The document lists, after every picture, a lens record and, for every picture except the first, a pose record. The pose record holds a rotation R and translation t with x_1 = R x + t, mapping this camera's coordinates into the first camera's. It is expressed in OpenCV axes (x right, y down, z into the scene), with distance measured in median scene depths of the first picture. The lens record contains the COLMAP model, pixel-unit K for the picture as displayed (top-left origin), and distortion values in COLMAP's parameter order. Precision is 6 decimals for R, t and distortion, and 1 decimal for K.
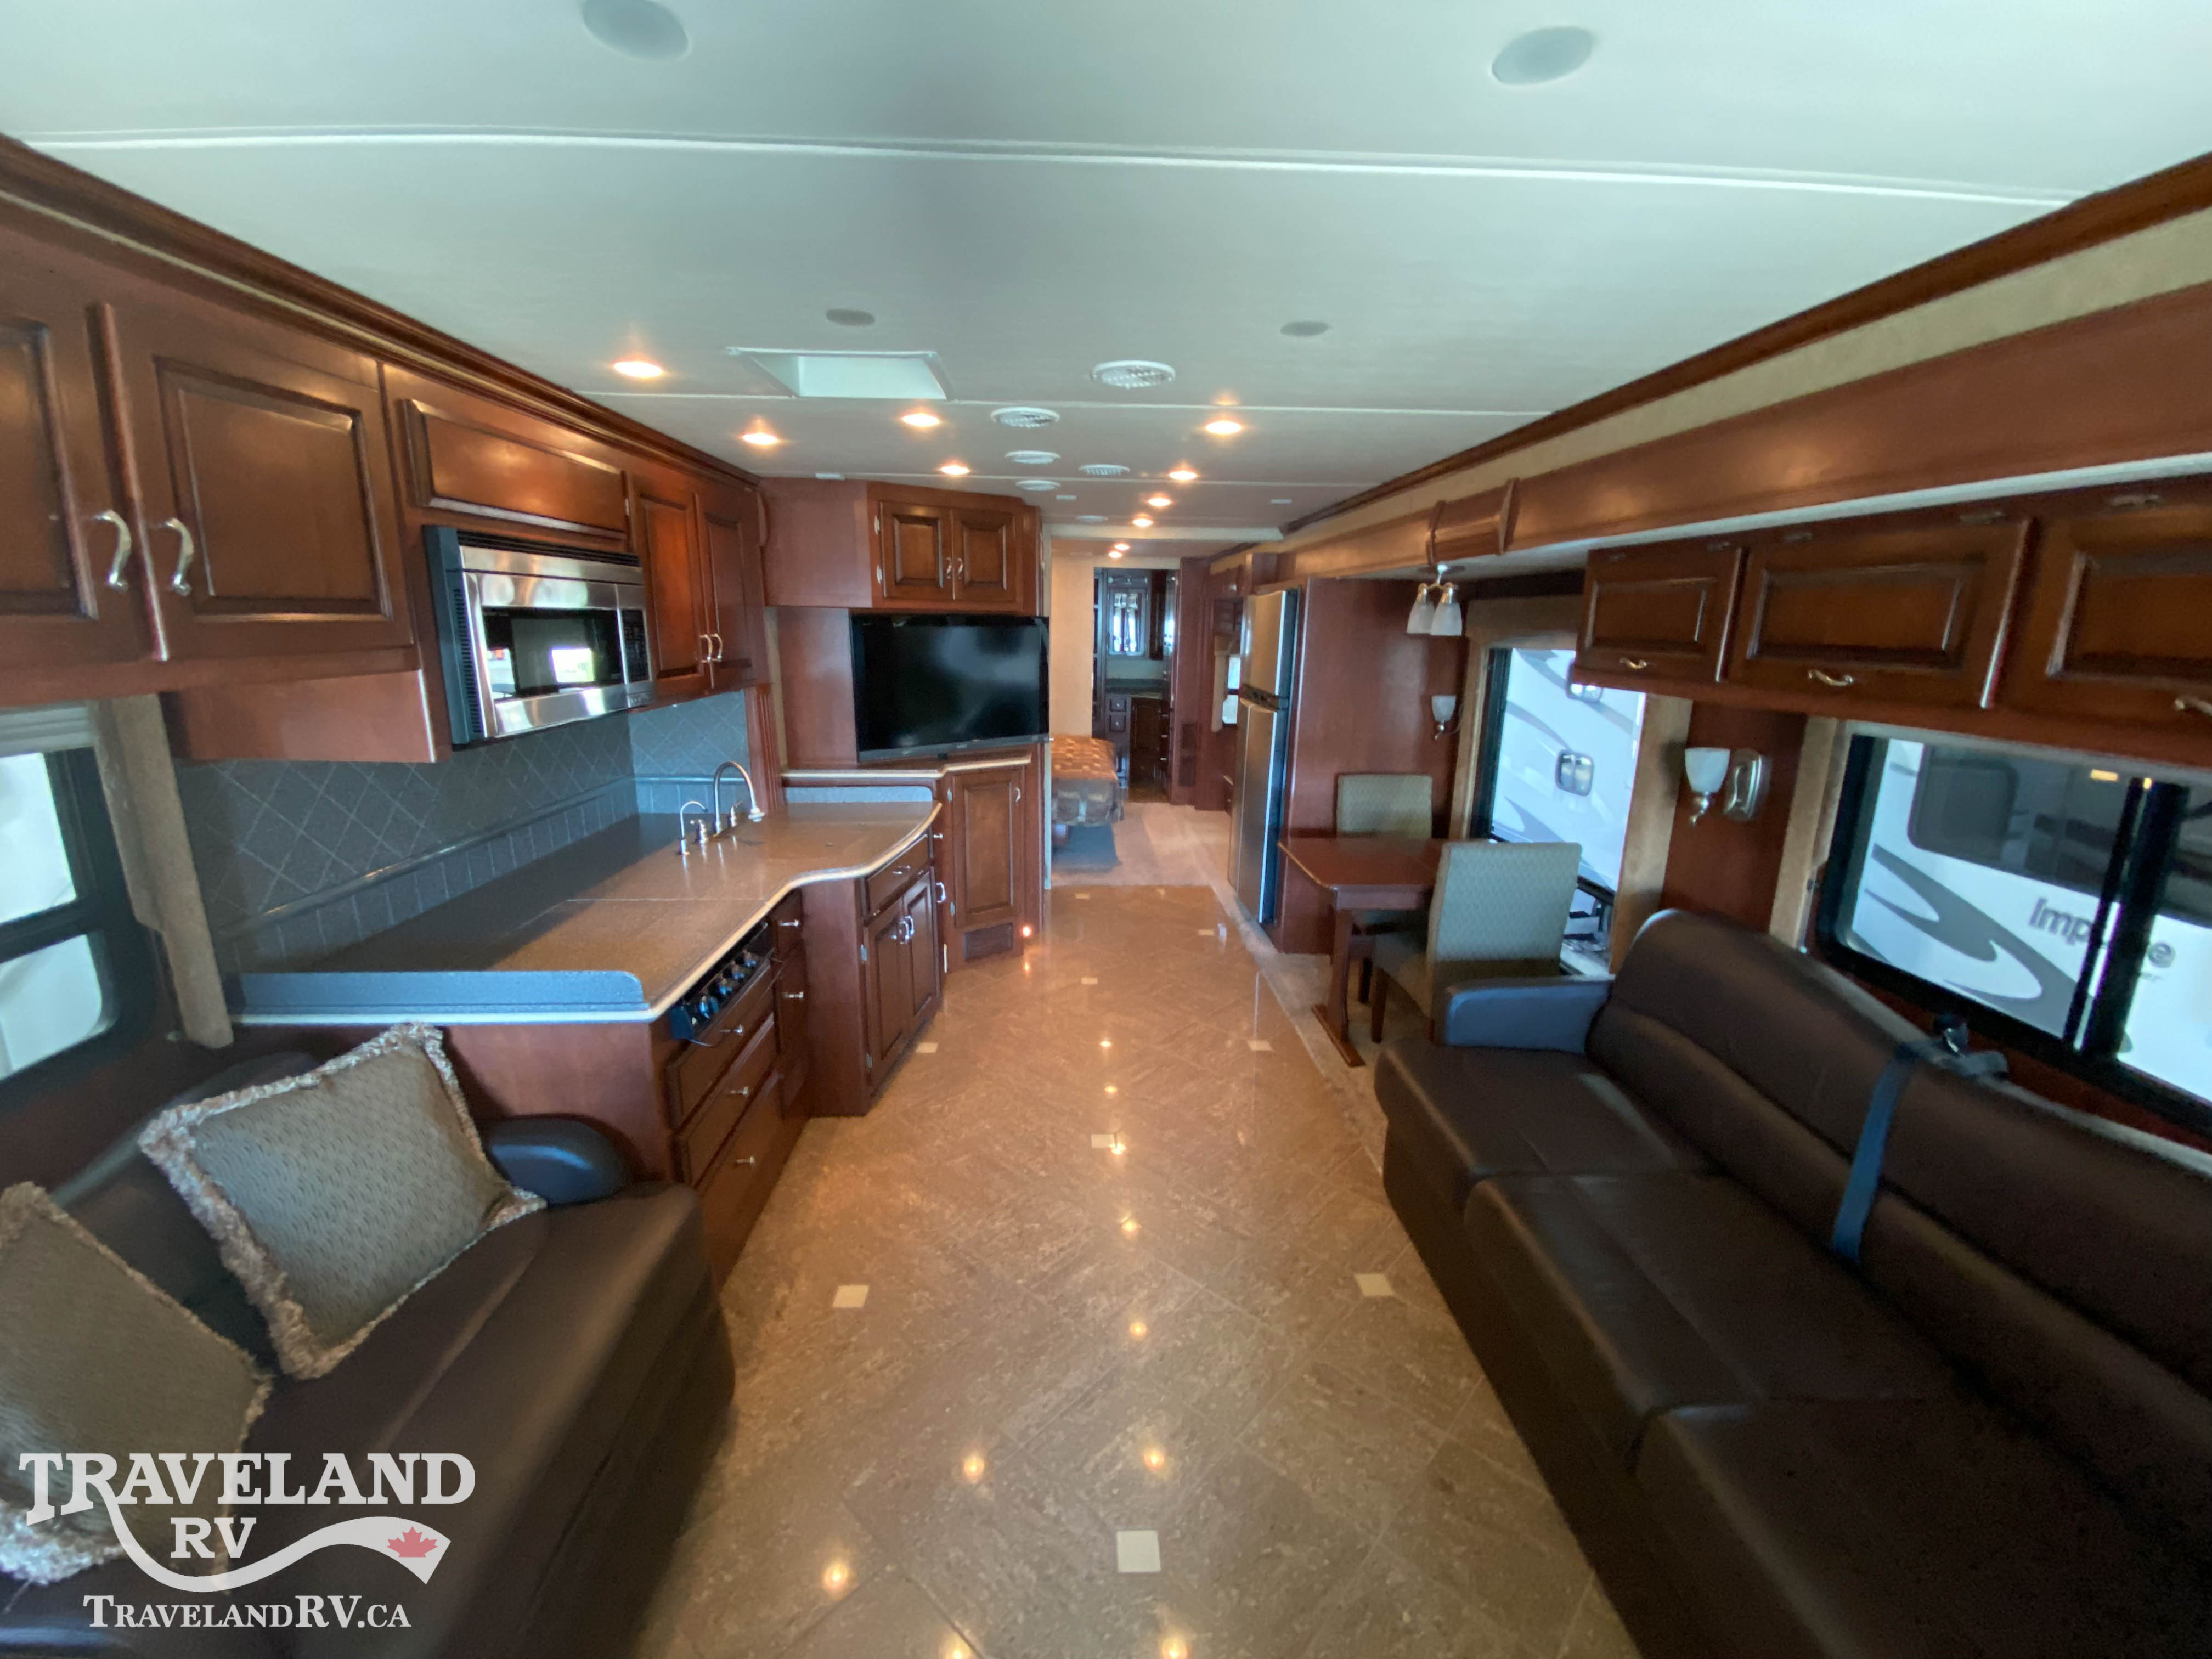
lens RADIAL K [[901.2, 0, 1102.1], [0, 901.2, 830.1], [0, 0, 1]] dist [0.014775, -0.017098]
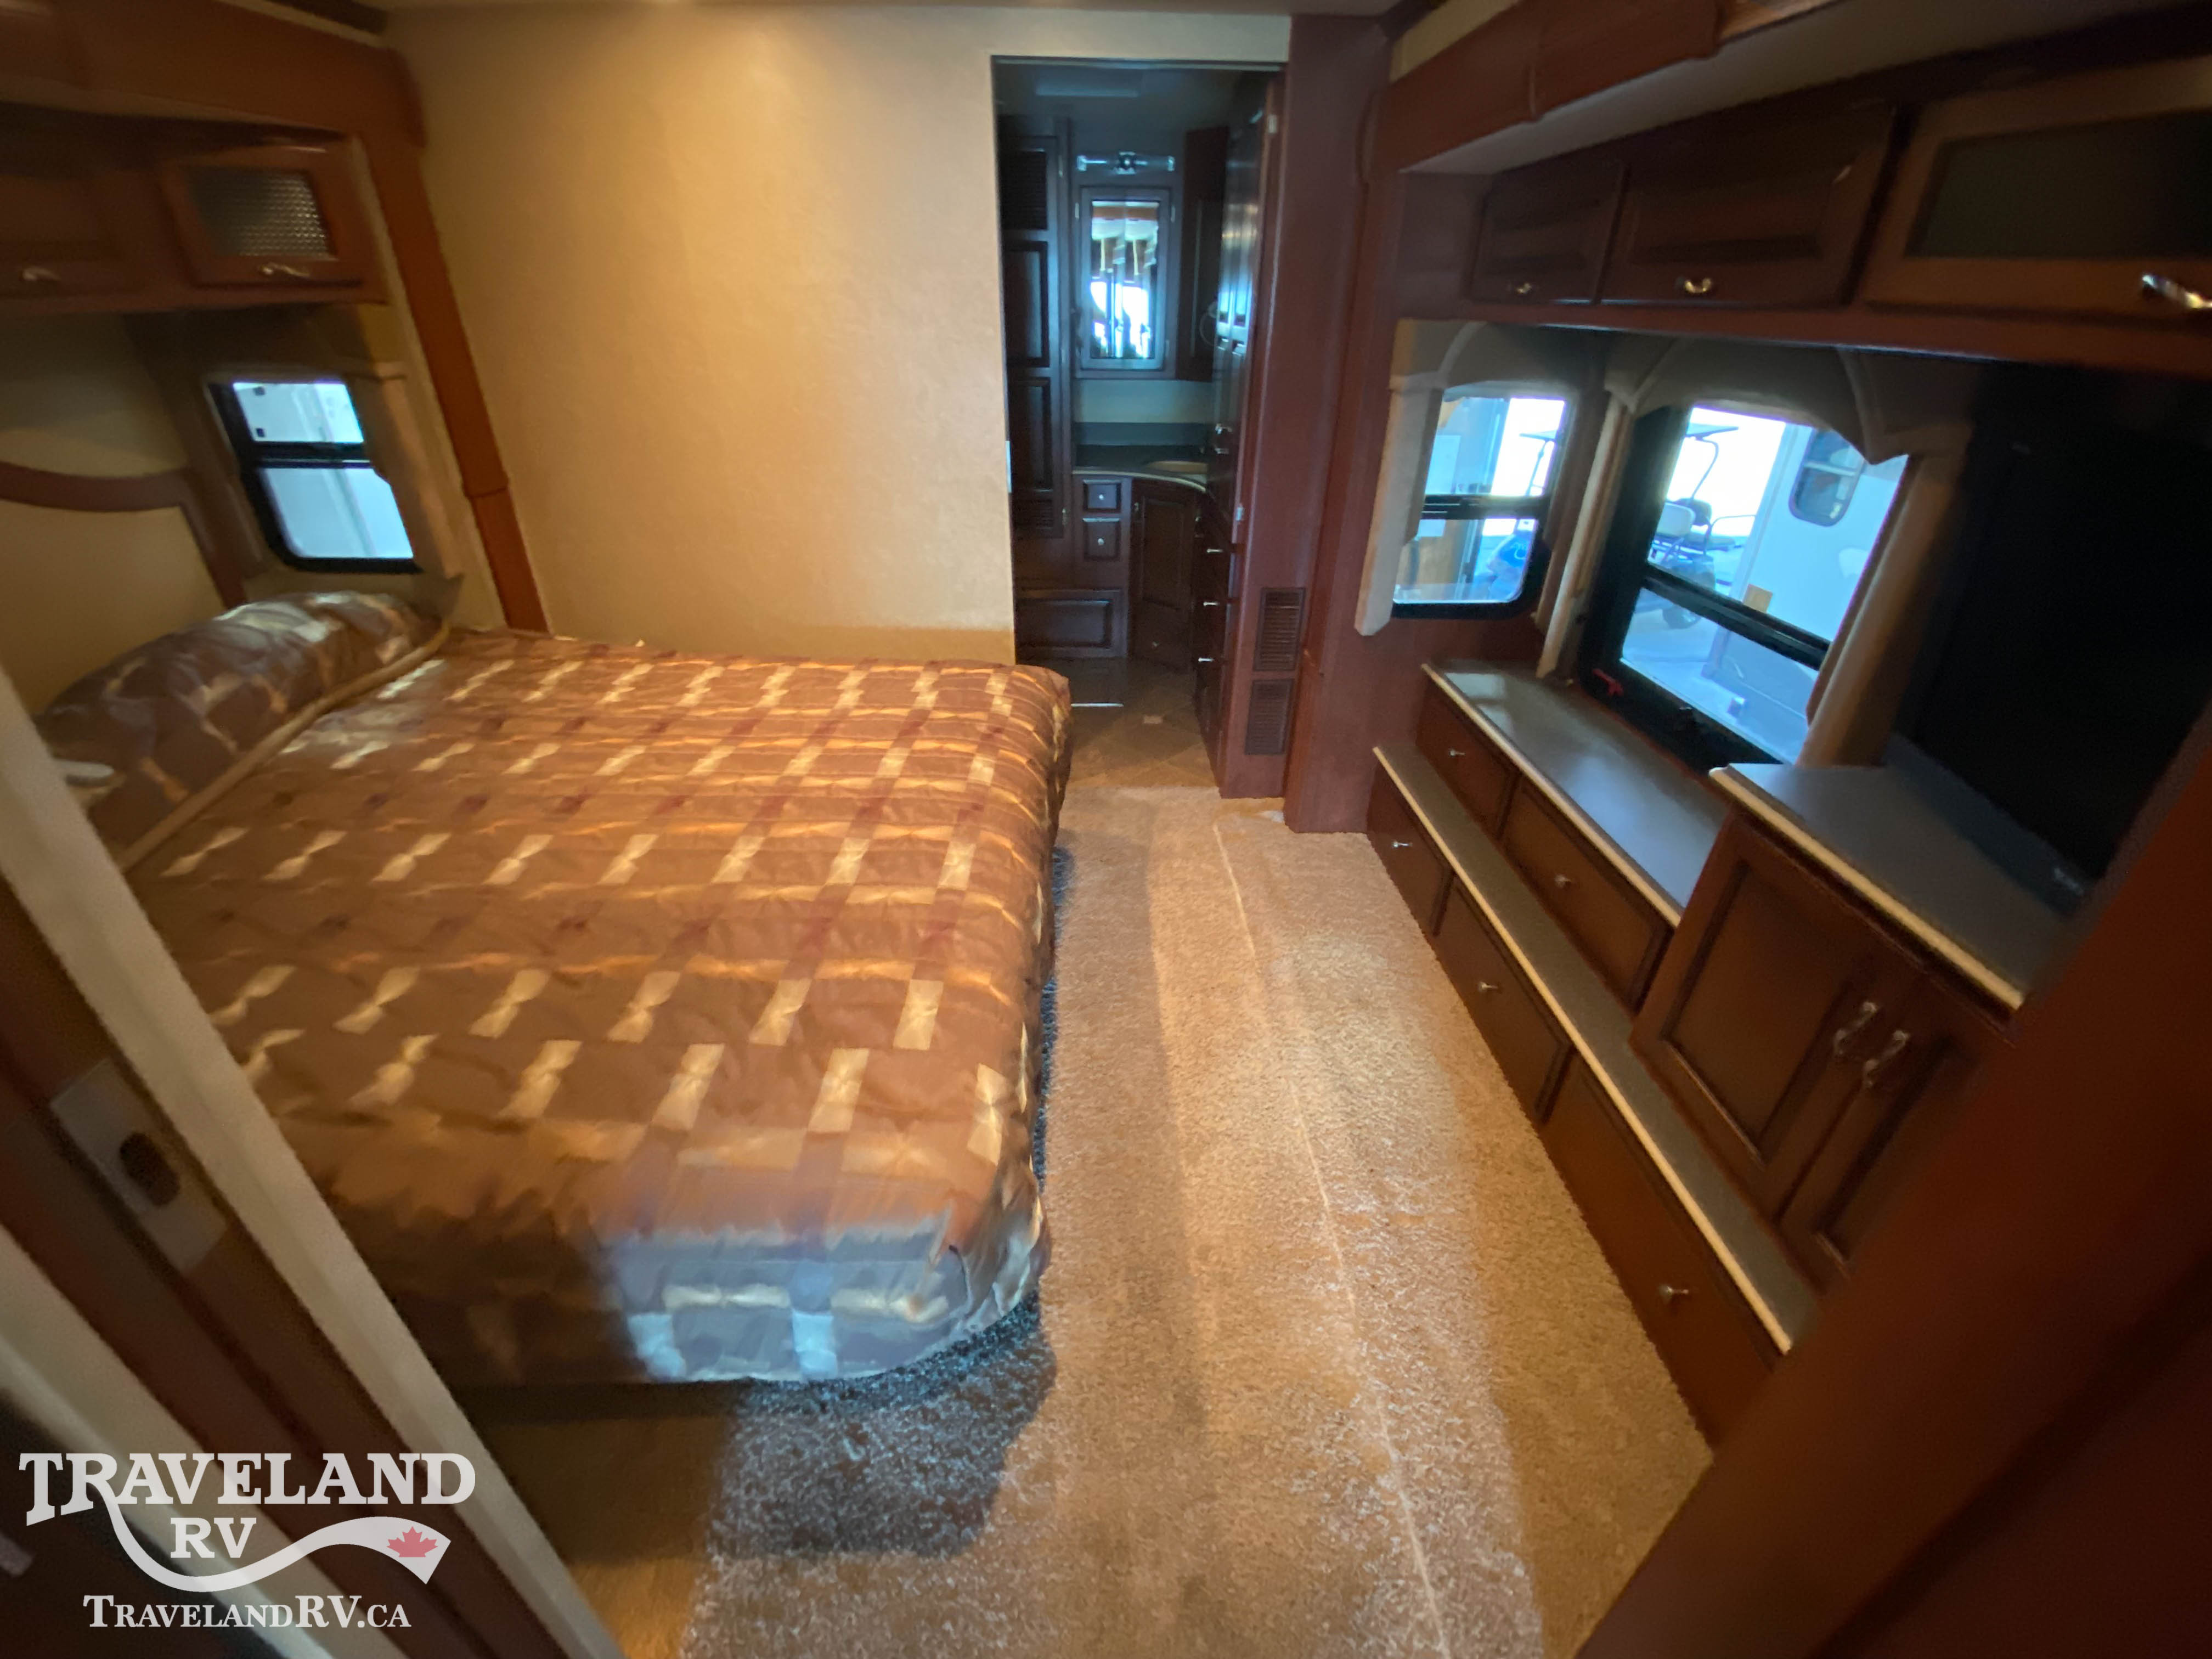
lens RADIAL K [[901.2, 0, 1092.3], [0, 901.2, 829.0], [0, 0, 1]] dist [0.014775, -0.017098]
pose [[0.999644, 0.008130, -0.025412, 0.075352], [-0.000238, 0.955122, 0.296212, -0.340564], [0.026679, -0.296101, 0.954784, 1.587368]]
